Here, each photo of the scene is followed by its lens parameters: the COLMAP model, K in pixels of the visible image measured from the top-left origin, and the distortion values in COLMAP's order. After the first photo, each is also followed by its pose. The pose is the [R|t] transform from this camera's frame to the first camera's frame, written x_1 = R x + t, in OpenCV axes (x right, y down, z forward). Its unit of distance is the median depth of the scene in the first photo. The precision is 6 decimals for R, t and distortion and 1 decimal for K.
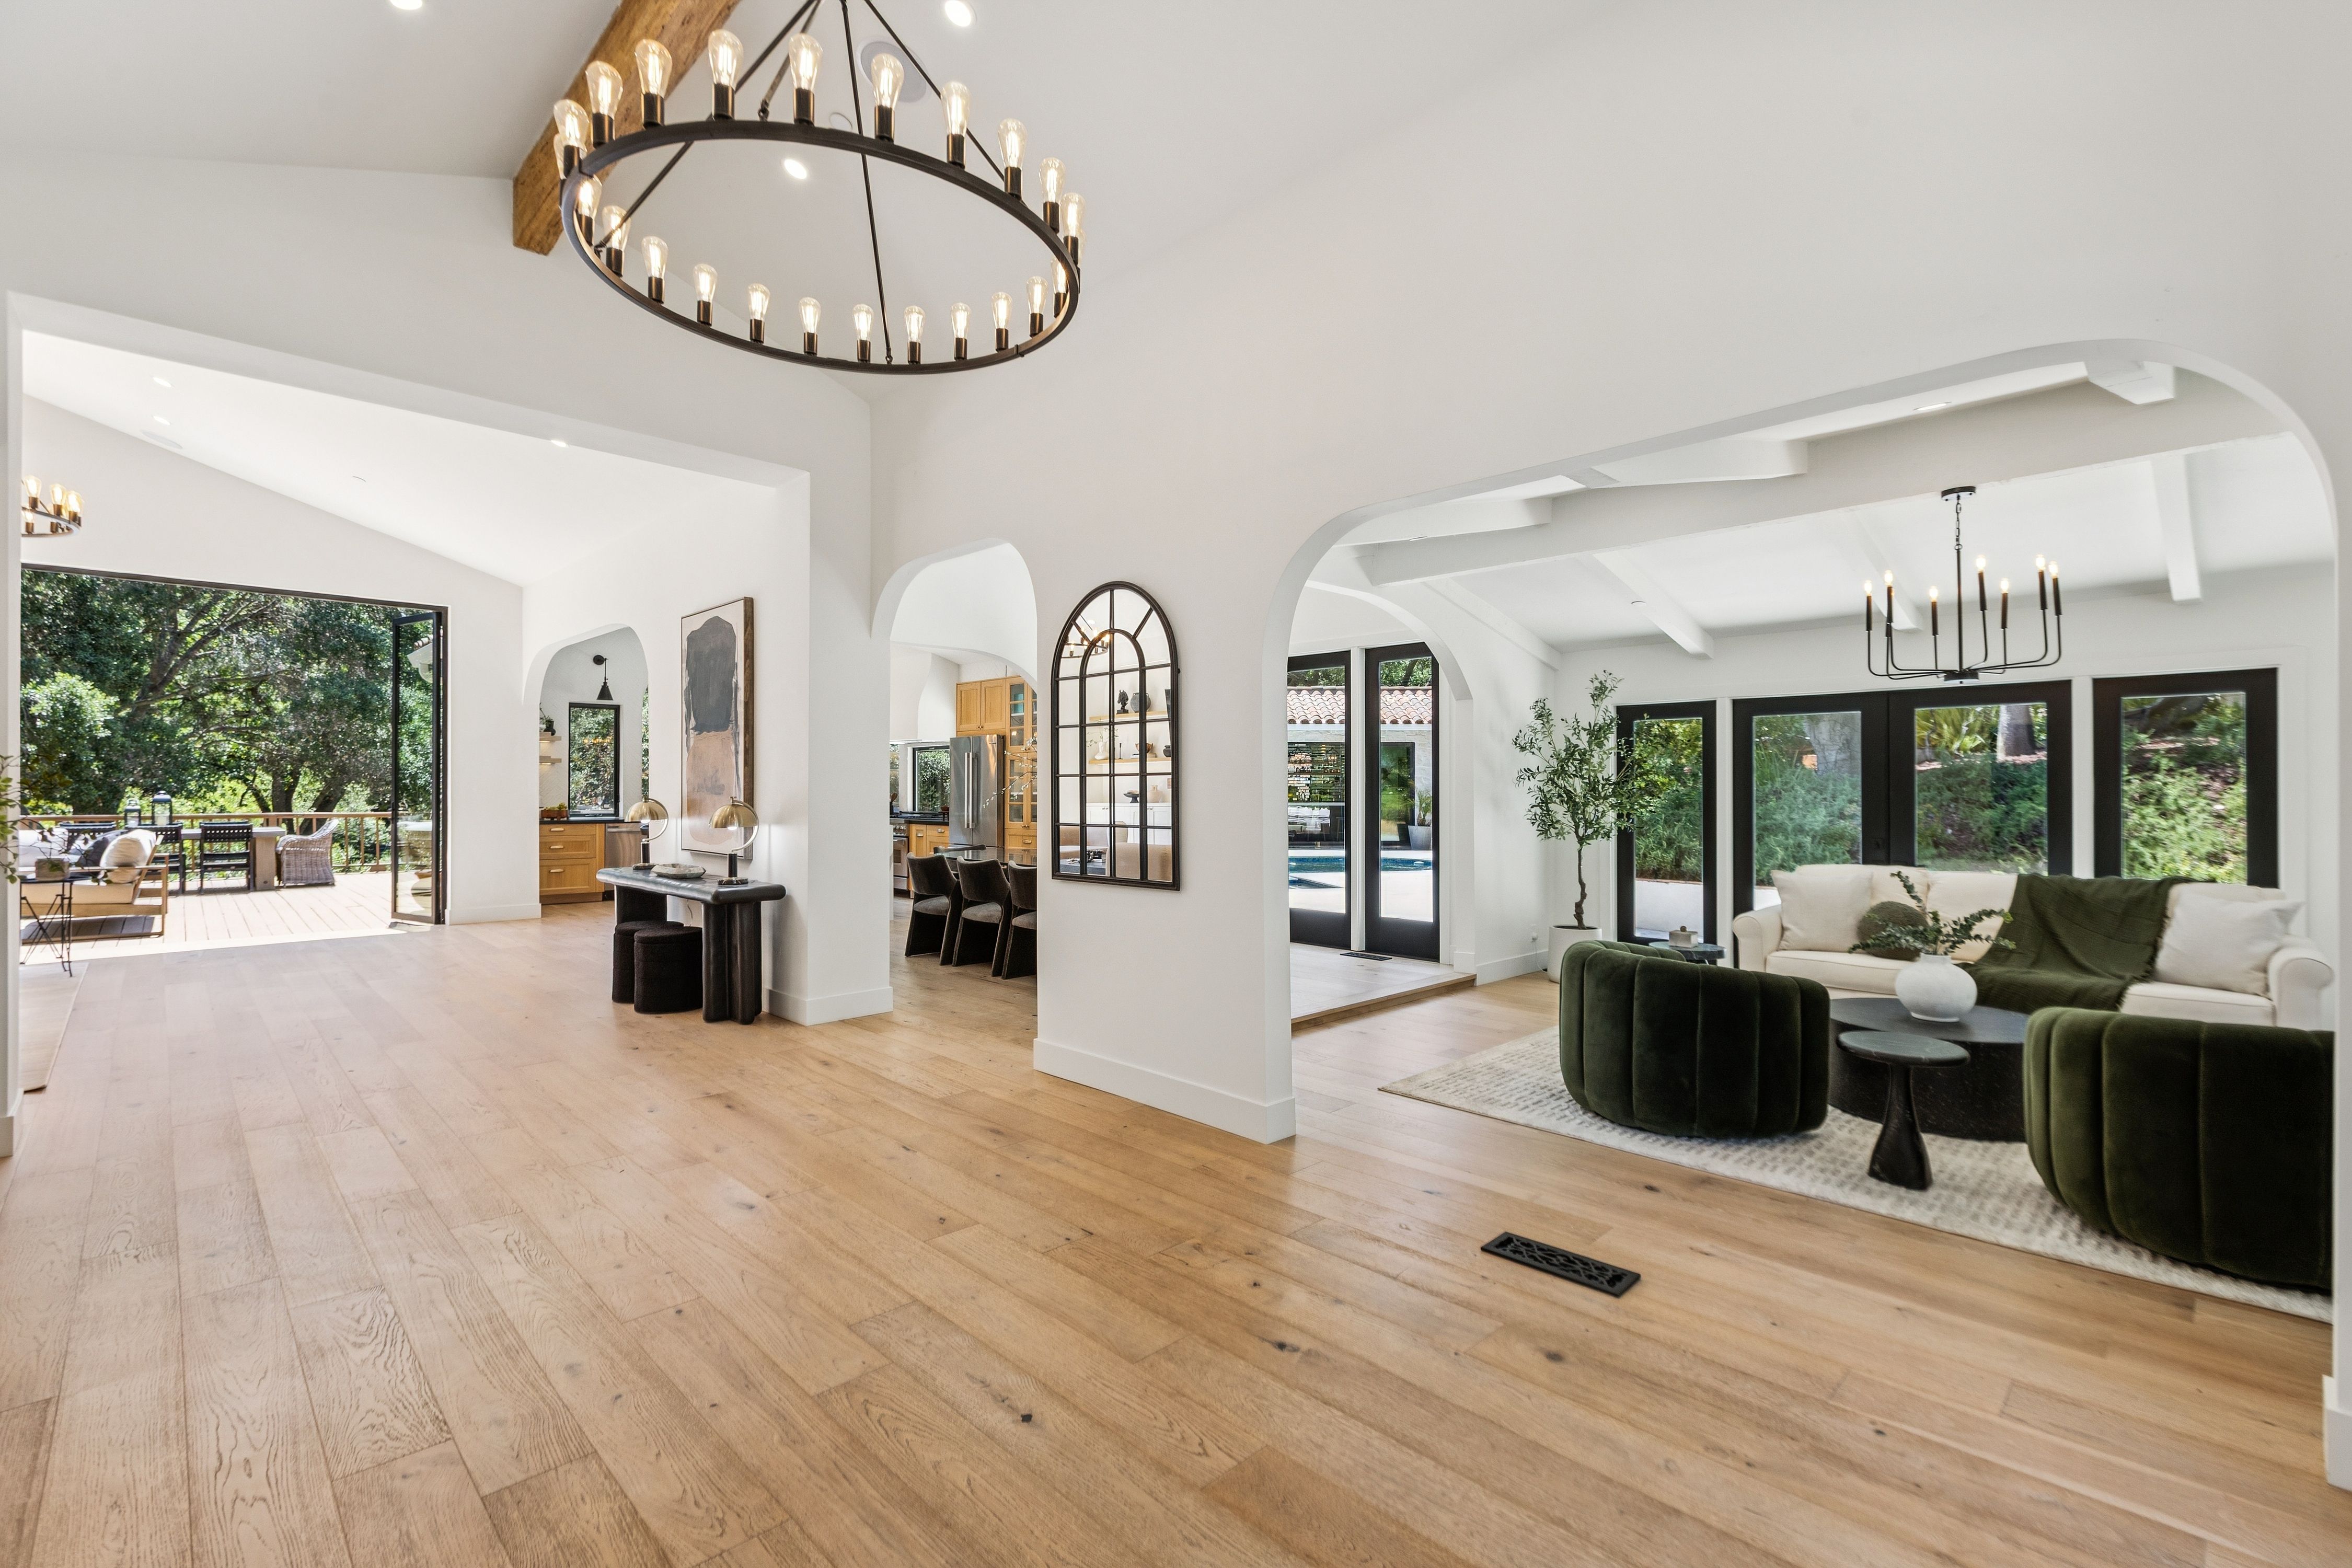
lens RADIAL K [[1036.7, 0, 1176.0], [0, 1036.7, 784.0], [0, 0, 1]] dist [-0.001001, 0.000287]
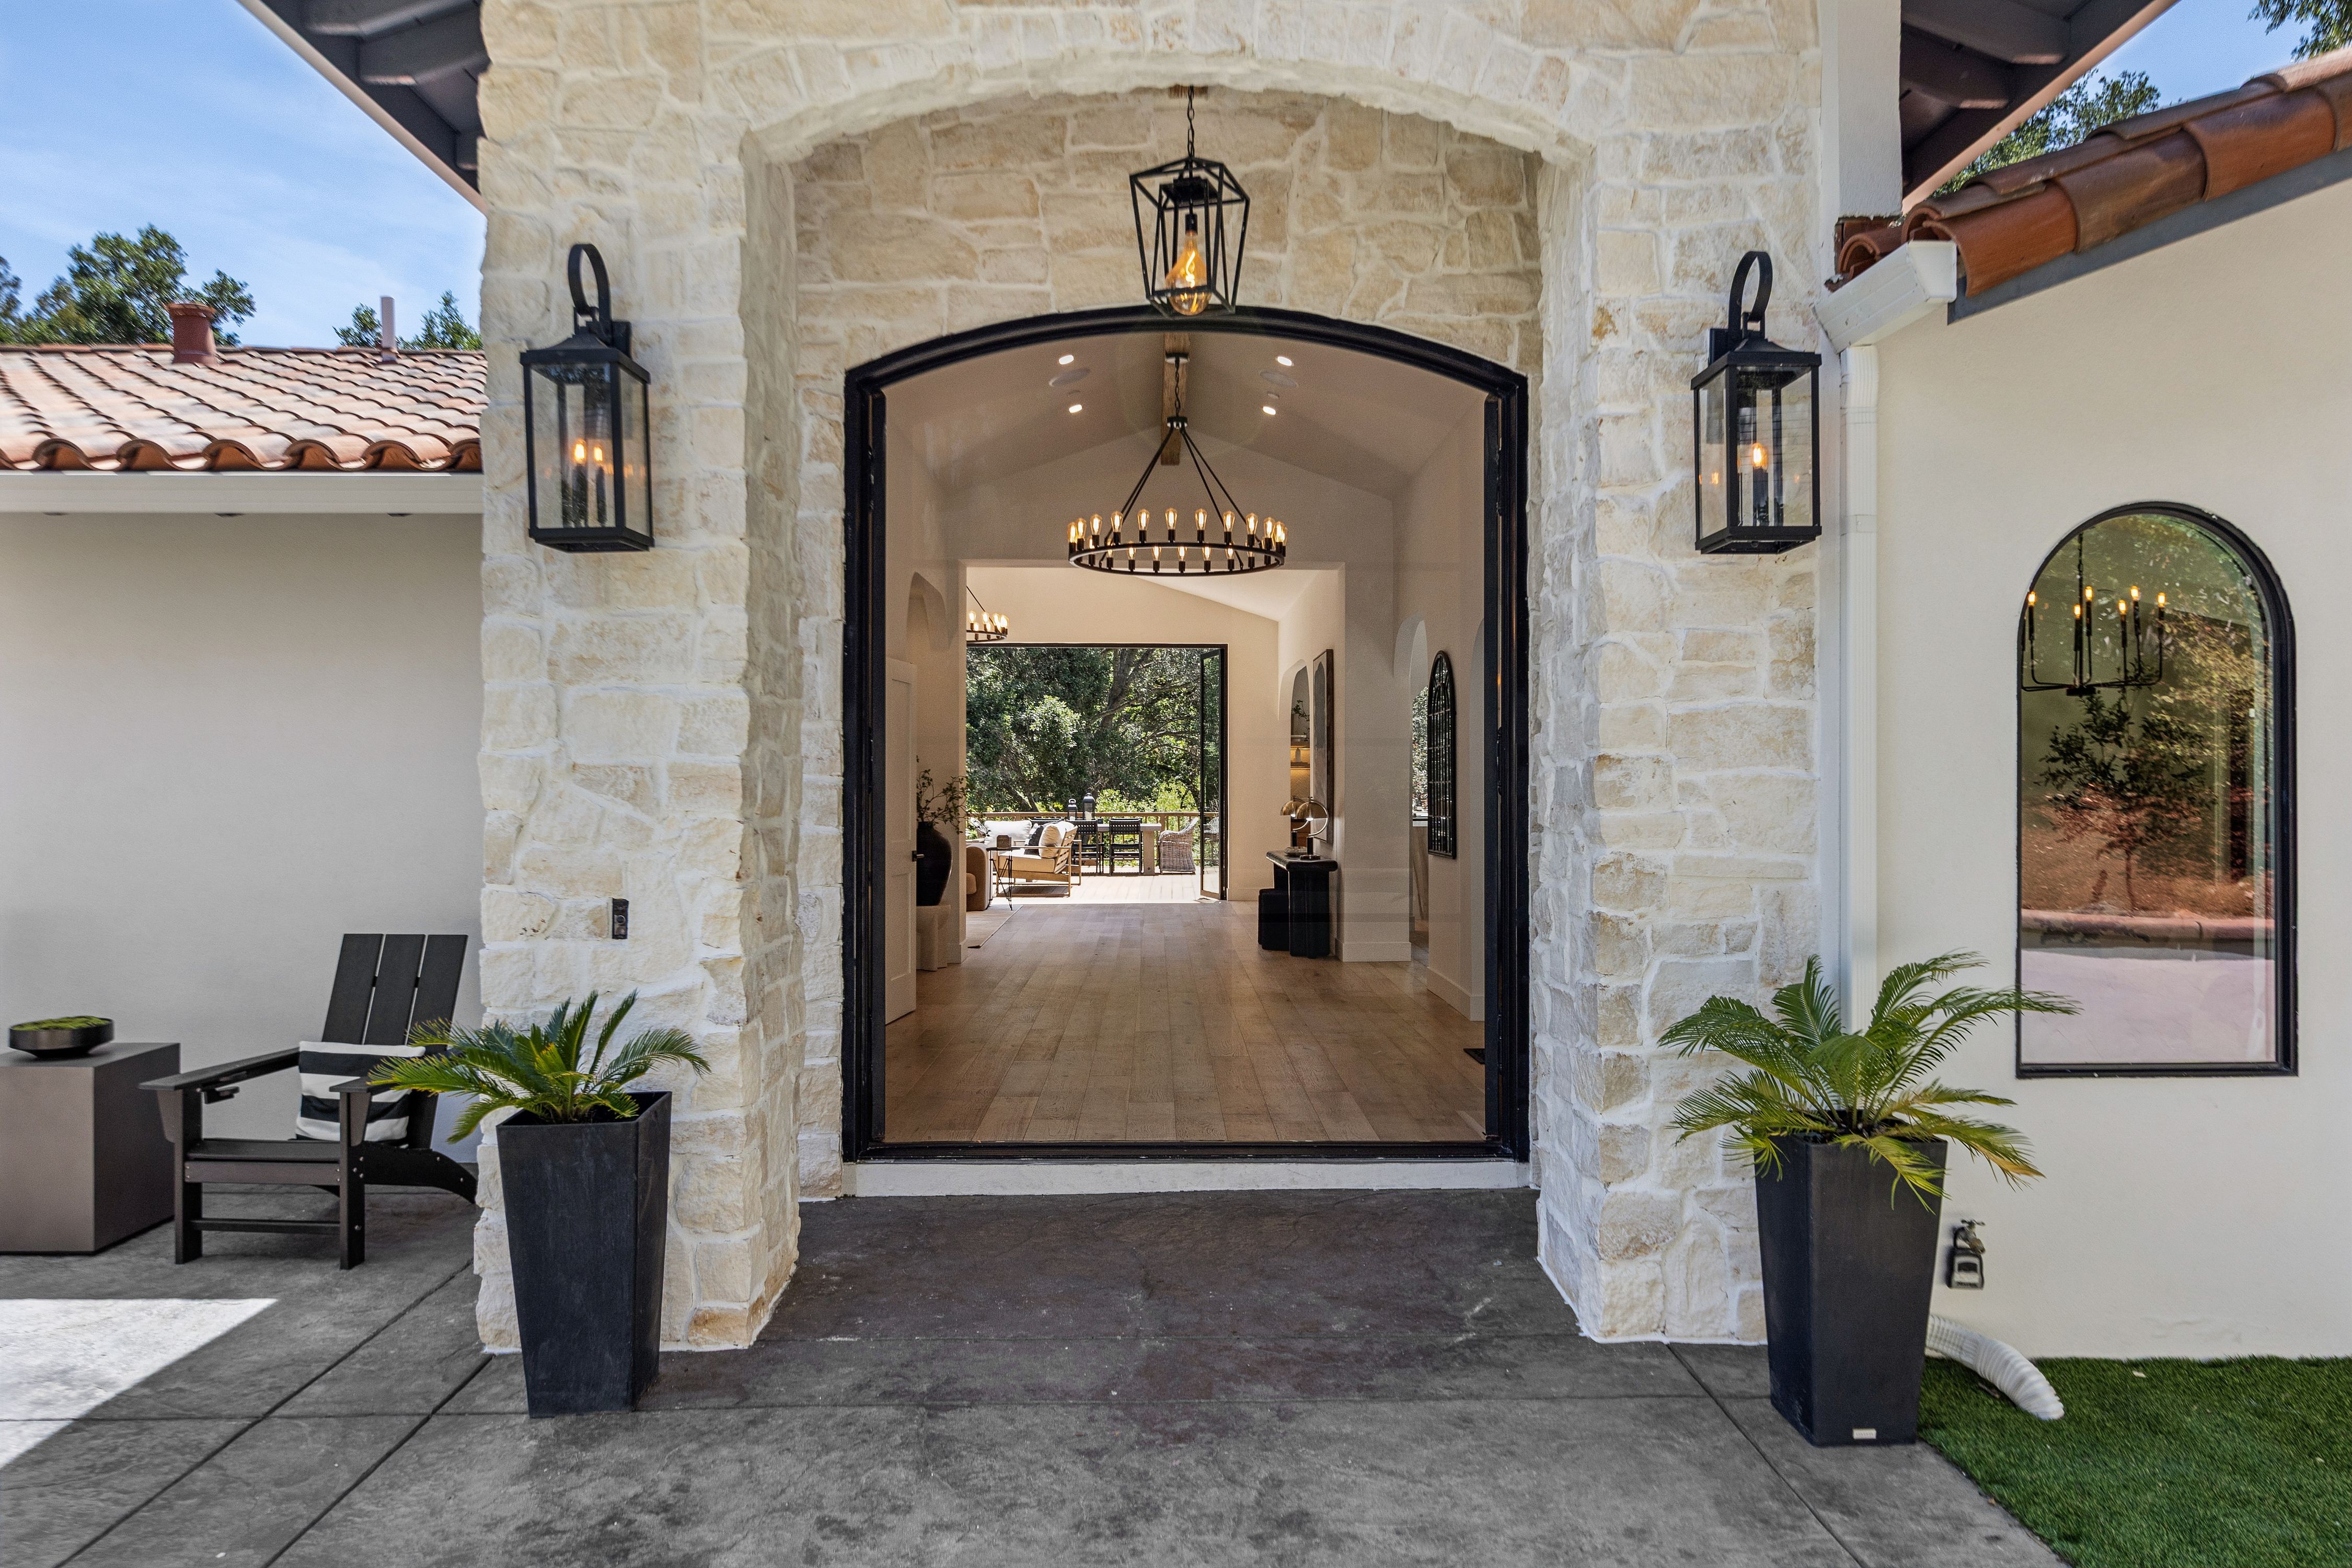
lens RADIAL K [[1557.0, 0, 1179.0], [0, 1557.0, 784.8], [0, 0, 1]] dist [-0.004137, -0.003879]
pose [[0.721904, -0.004994, -0.691975, 1.244680], [0.006449, 0.999979, -0.000488, -0.004708], [0.691963, -0.004110, 0.721921, -0.881499]]
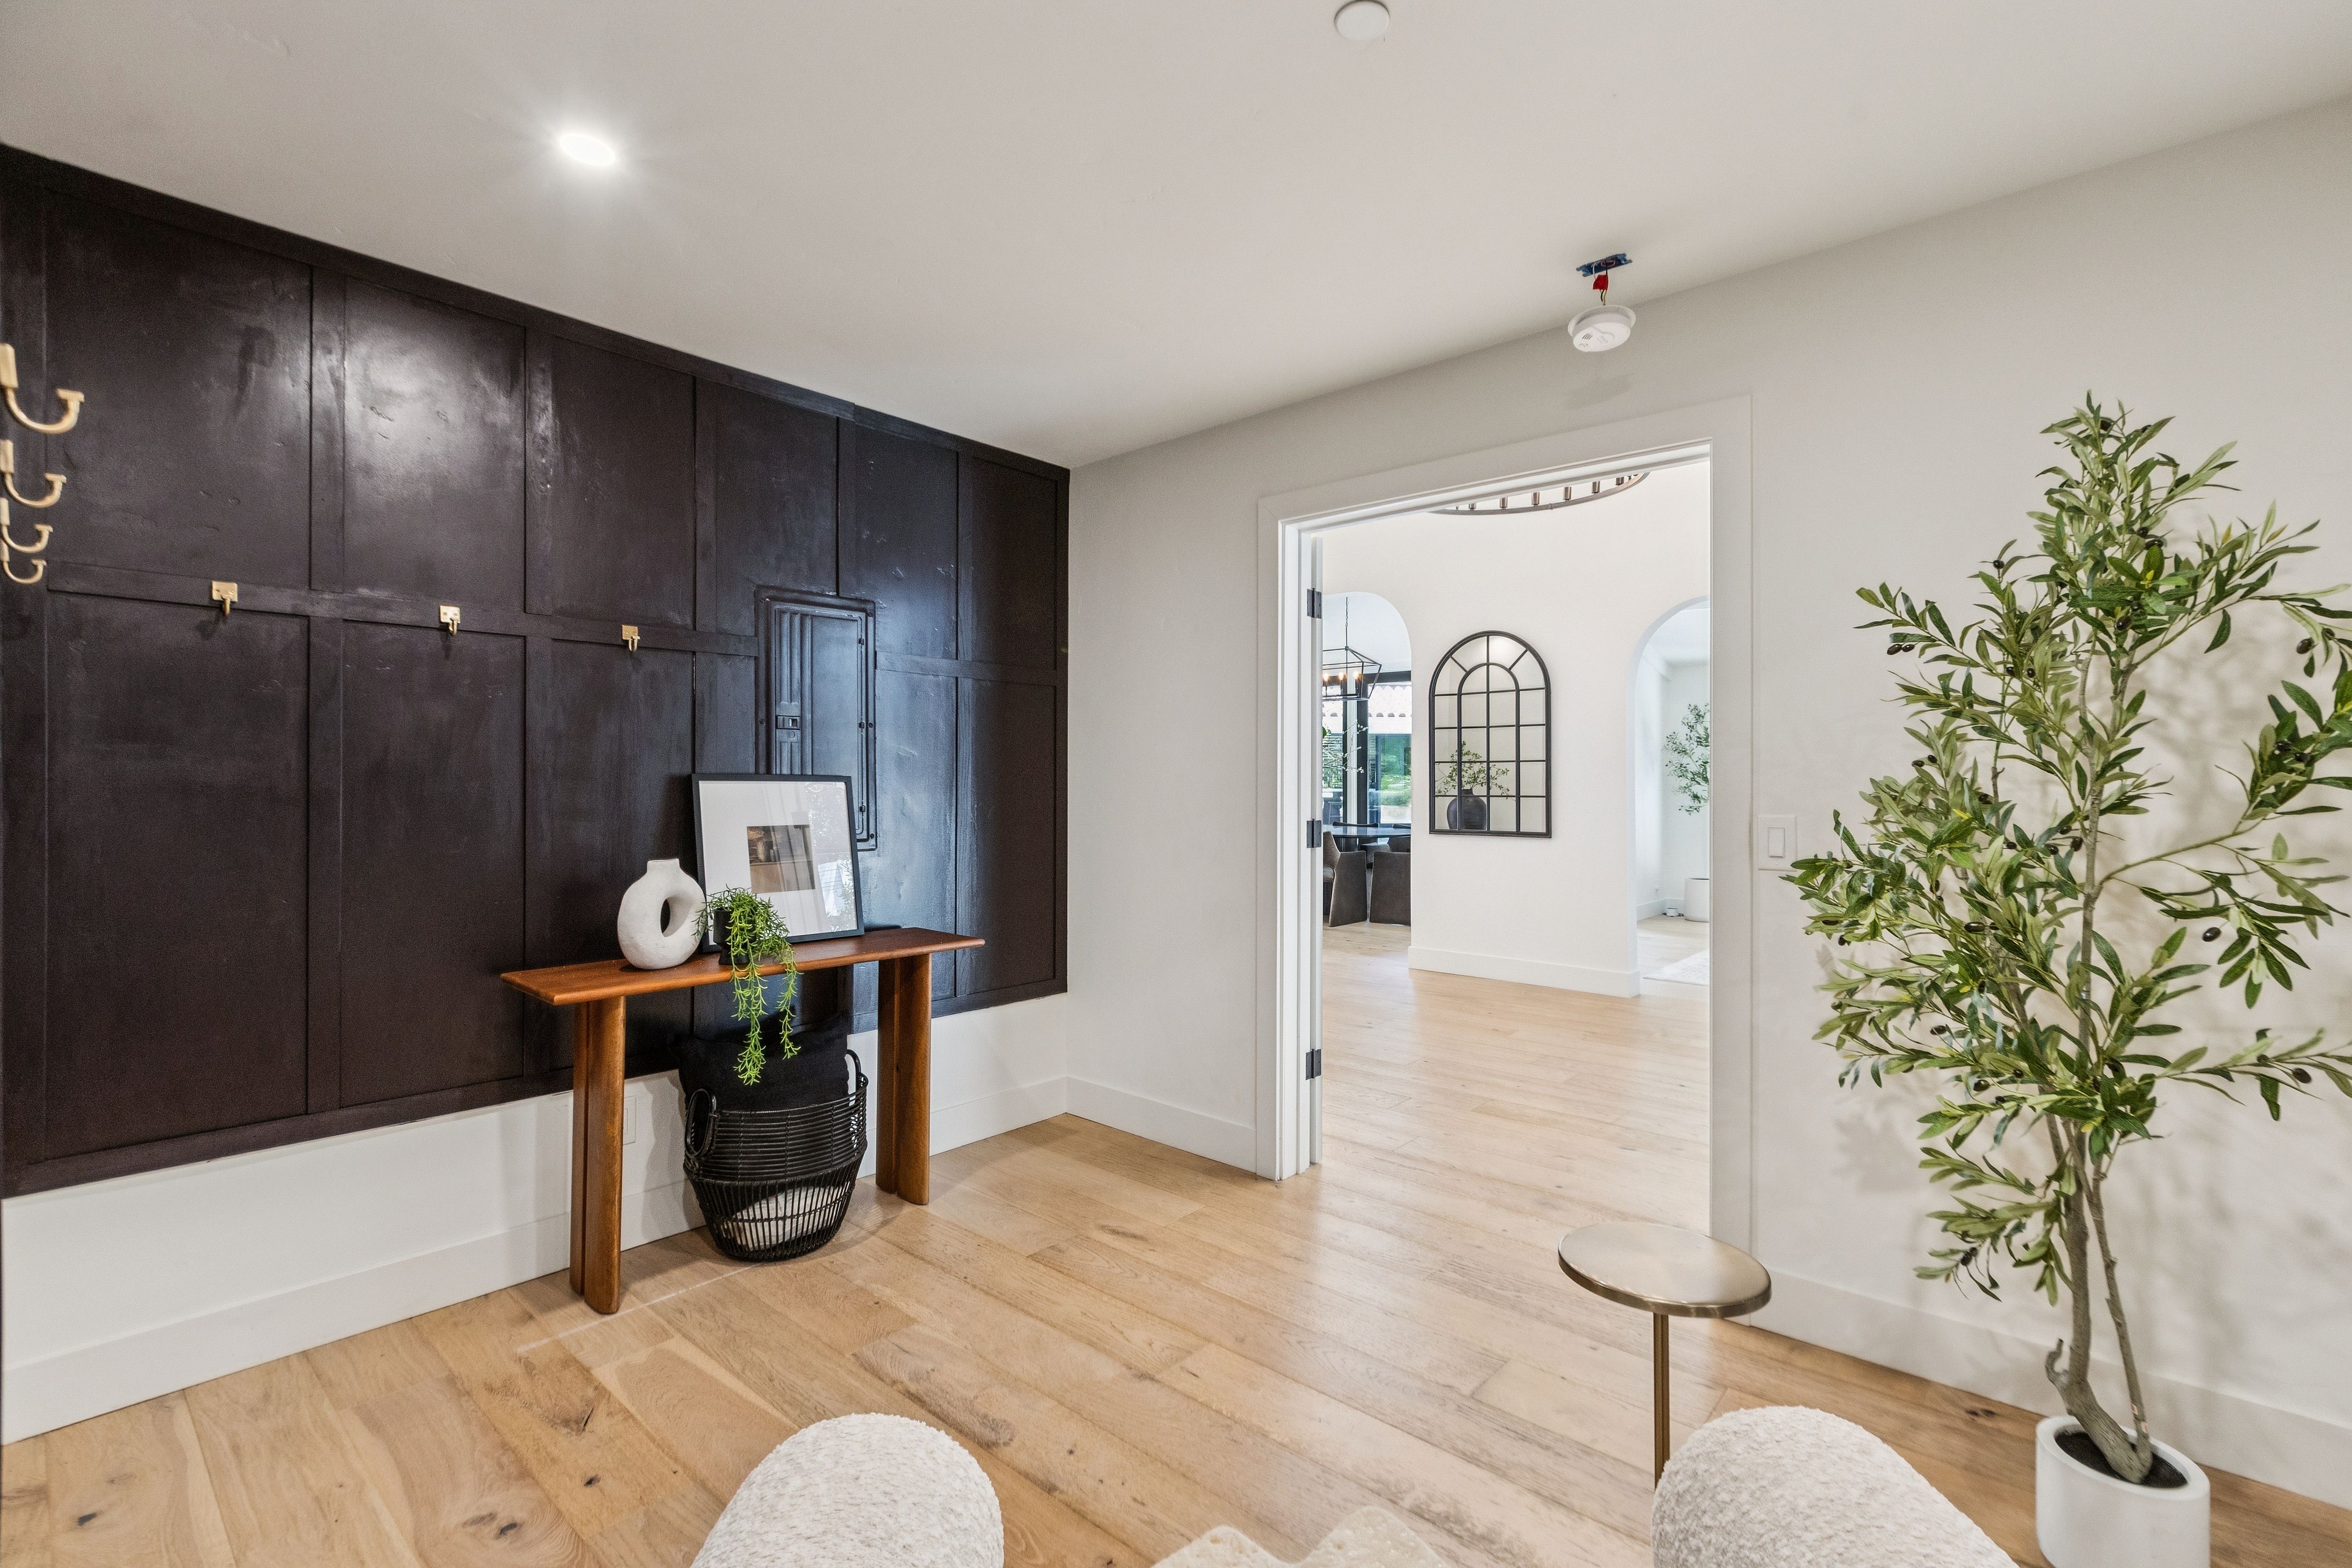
lens RADIAL K [[1044.3, 0, 1184.5], [0, 1044.3, 780.5], [0, 0, 1]] dist [-0.002897, -0.000991]
pose [[0.996490, 0.003055, 0.083661, -0.650057], [-0.003580, 0.999975, 0.006128, 0.010939], [-0.083640, -0.006406, 0.996475, -0.465762]]
